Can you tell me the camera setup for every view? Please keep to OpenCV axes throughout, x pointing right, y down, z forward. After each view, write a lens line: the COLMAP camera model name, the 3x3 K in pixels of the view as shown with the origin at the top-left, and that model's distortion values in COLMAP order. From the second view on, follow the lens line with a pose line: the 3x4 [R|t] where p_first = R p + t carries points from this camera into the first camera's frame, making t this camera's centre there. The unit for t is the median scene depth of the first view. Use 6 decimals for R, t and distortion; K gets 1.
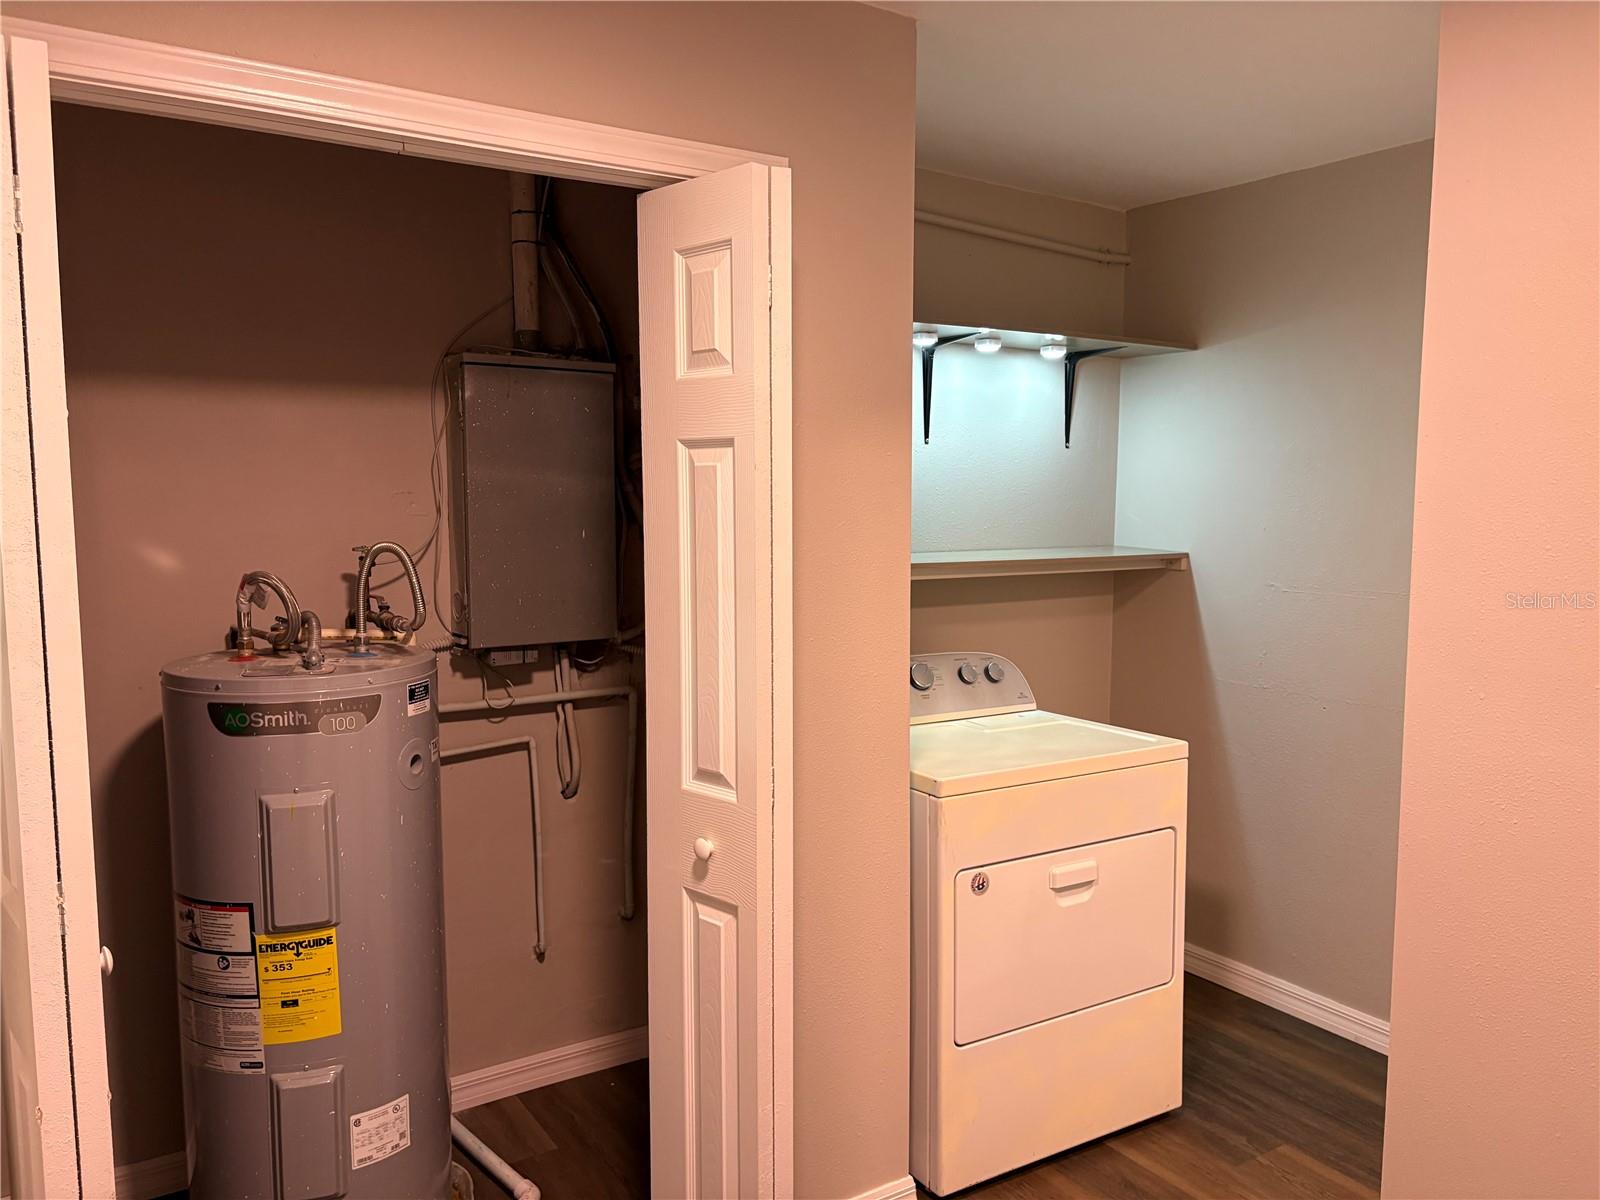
lens RADIAL K [[1211.3, 0, 797.3], [0, 1211.3, 604.5], [0, 0, 1]] dist [0.049033, -0.058446]
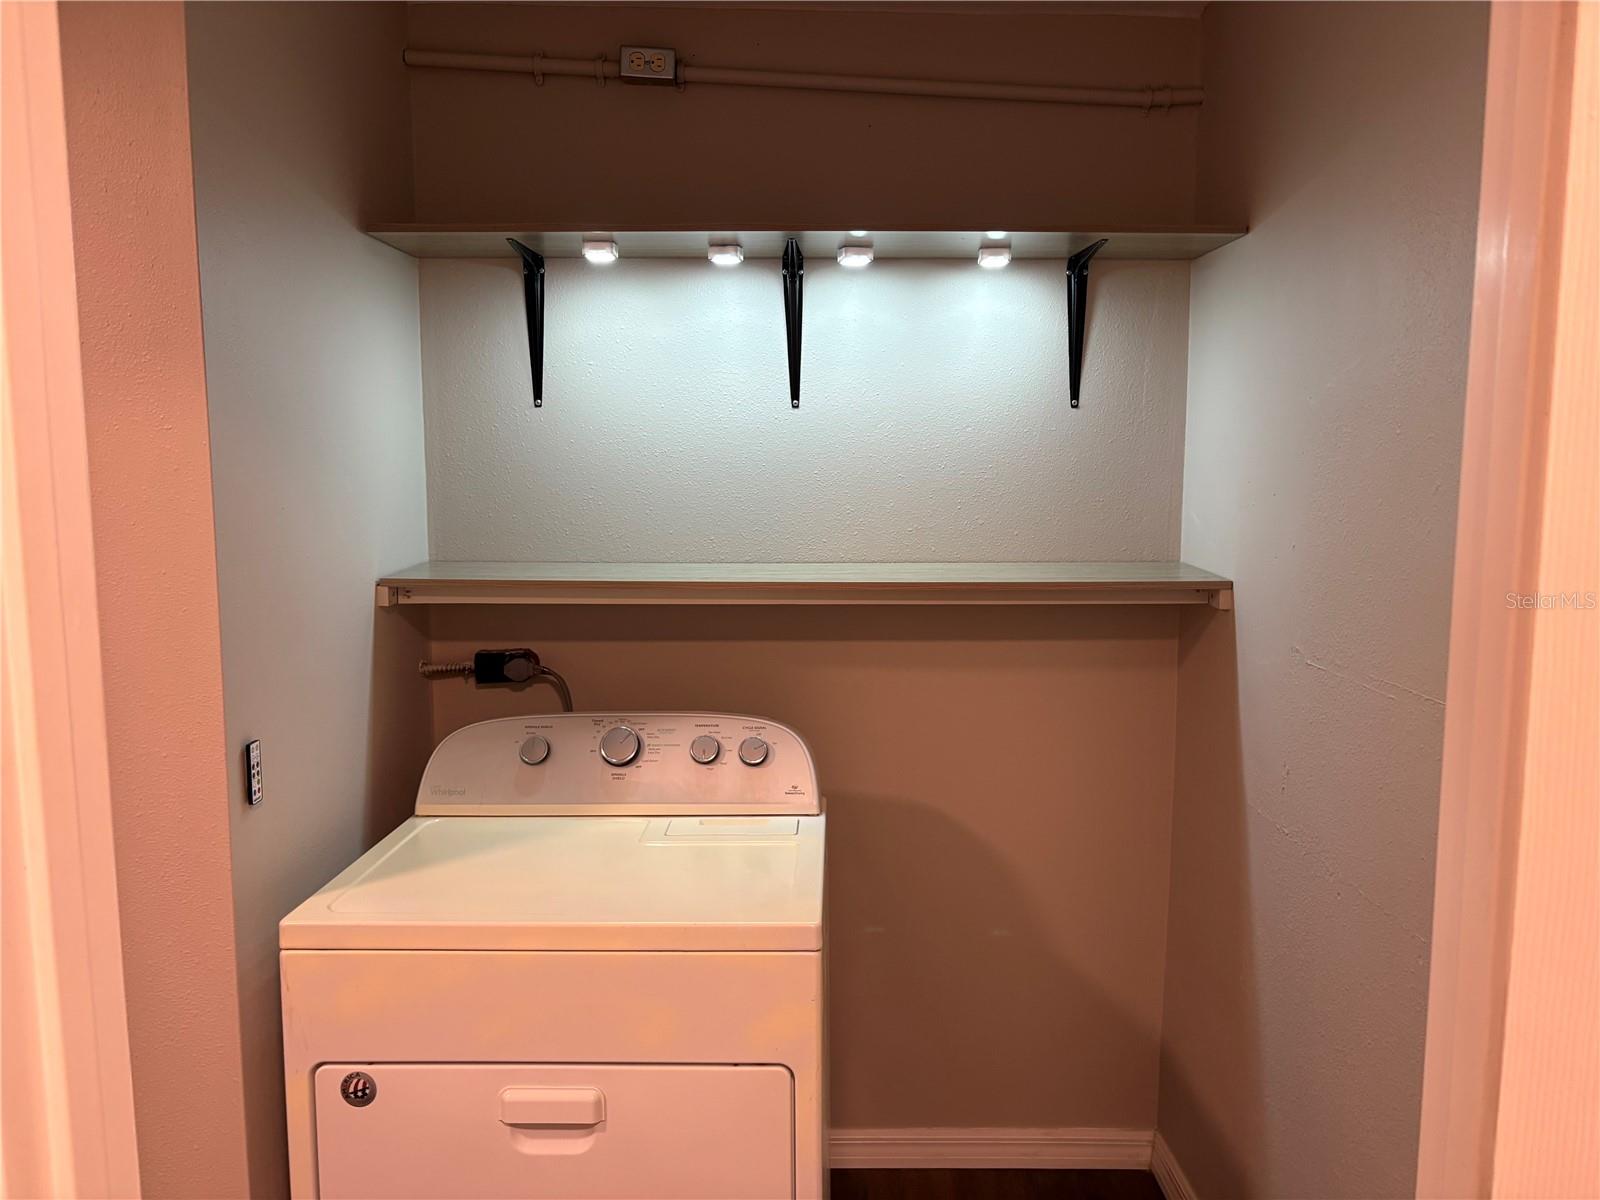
lens RADIAL K [[1211.3, 0, 801.7], [0, 1211.3, 607.5], [0, 0, 1]] dist [0.049033, -0.058446]
pose [[0.846912, 0.059735, -0.528367, 0.474555], [-0.047477, 0.998196, 0.036751, -0.043042], [0.529609, -0.006040, 0.848220, 0.401308]]
